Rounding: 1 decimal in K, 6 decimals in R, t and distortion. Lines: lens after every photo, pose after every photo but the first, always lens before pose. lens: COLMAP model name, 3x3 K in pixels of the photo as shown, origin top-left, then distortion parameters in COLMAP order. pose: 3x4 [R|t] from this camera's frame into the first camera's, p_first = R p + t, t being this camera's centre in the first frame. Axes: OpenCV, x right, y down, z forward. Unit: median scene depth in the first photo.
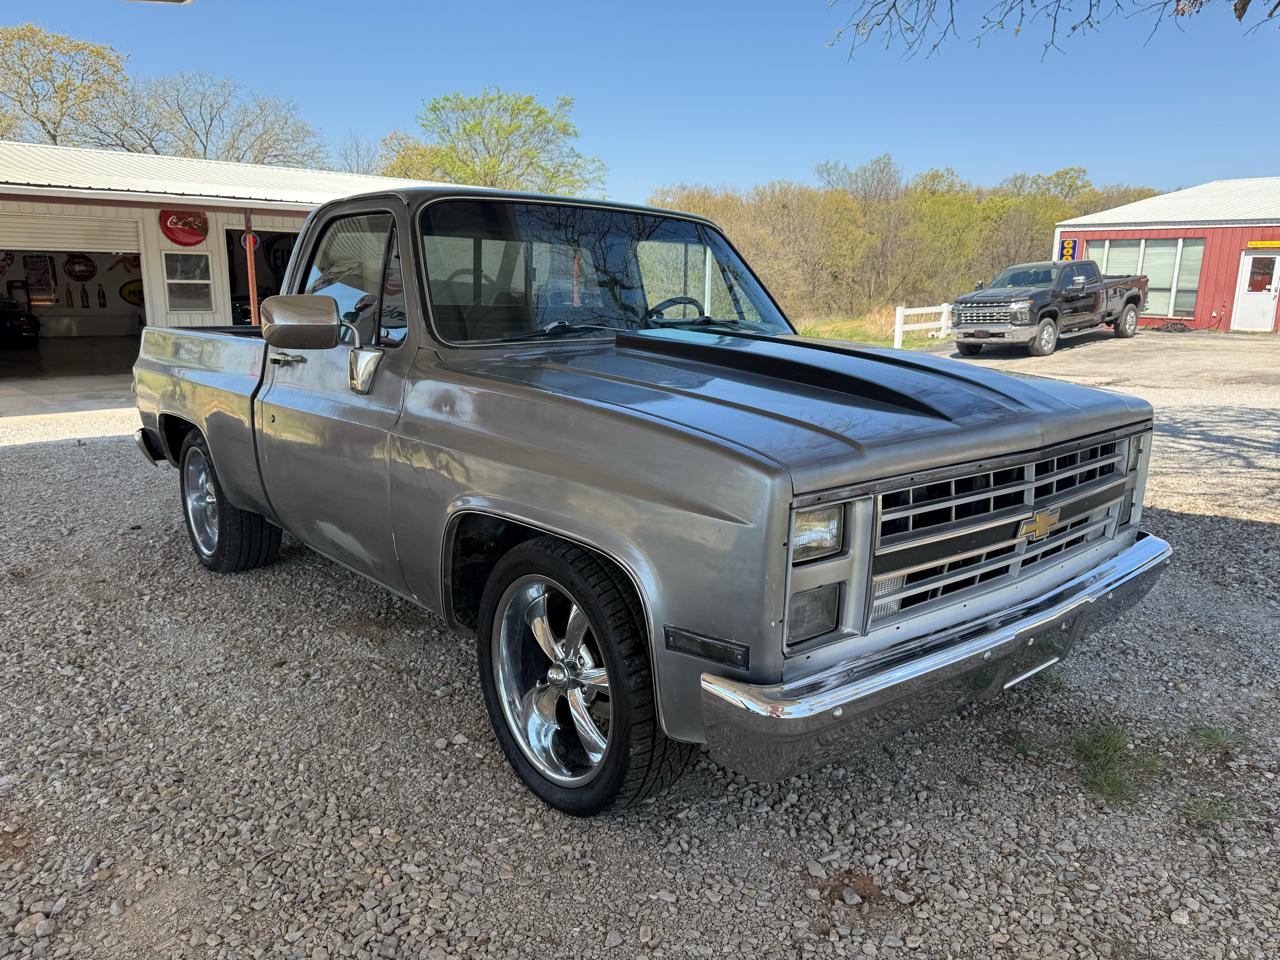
lens RADIAL K [[964.4, 0, 644.0], [0, 964.4, 484.9], [0, 0, 1]] dist [-0.022580, -0.010947]
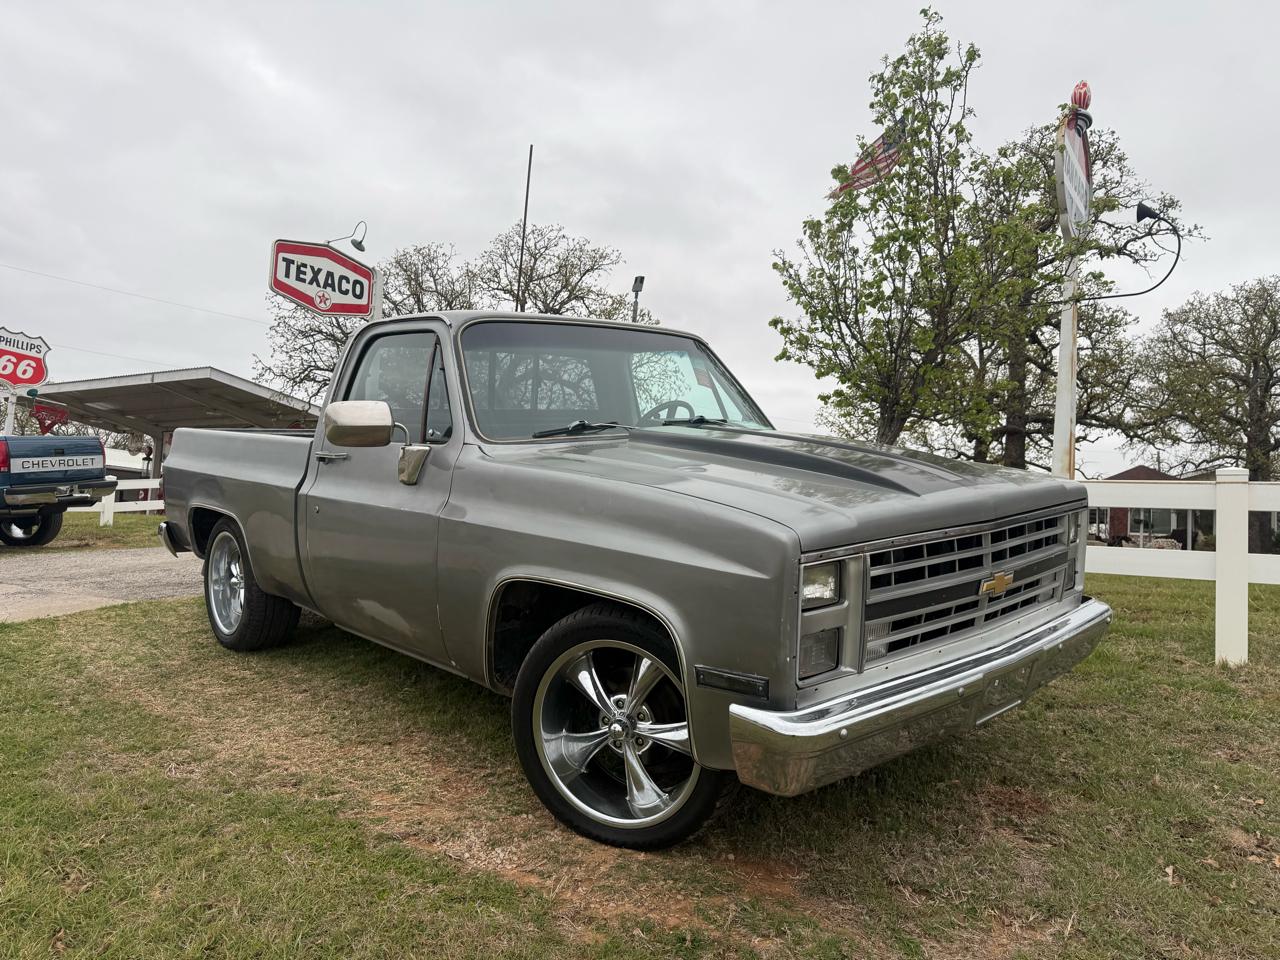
lens RADIAL K [[897.1, 0, 643.6], [0, 897.1, 480.0], [0, 0, 1]] dist [-0.003501, -0.003003]
pose [[0.999565, -0.015563, 0.025042, -0.054631], [0.018075, 0.994469, -0.103461, 0.023120], [-0.023293, 0.103869, 0.994318, -0.112030]]
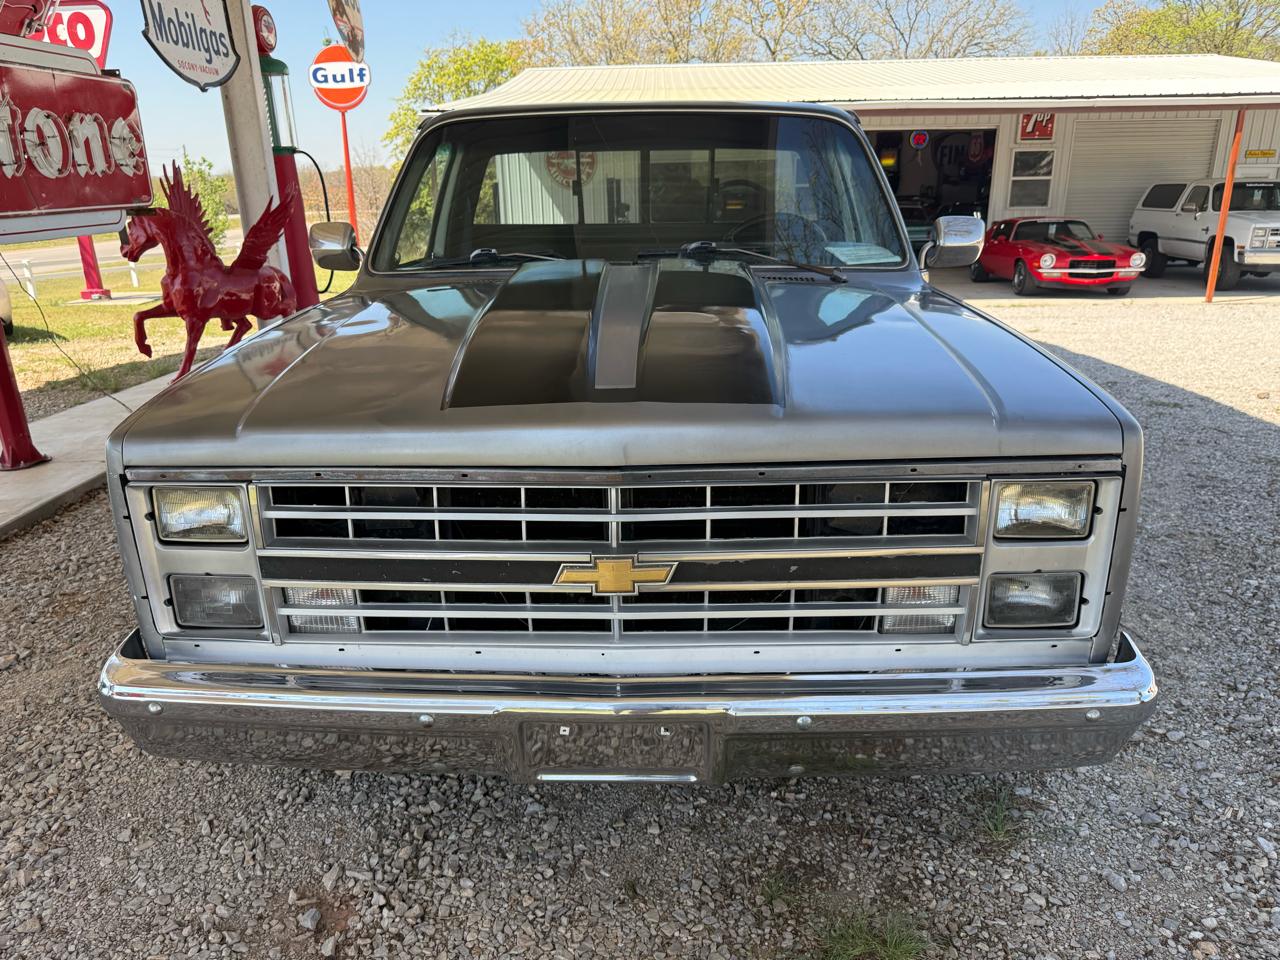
lens RADIAL K [[857.0, 0, 641.3], [0, 857.0, 484.4], [0, 0, 1]] dist [-0.011118, 0.001475]
pose [[0.737669, 0.196013, -0.646083, 0.783211], [-0.100322, 0.978129, 0.182207, -0.130343], [0.667668, -0.069592, 0.741200, 0.549175]]
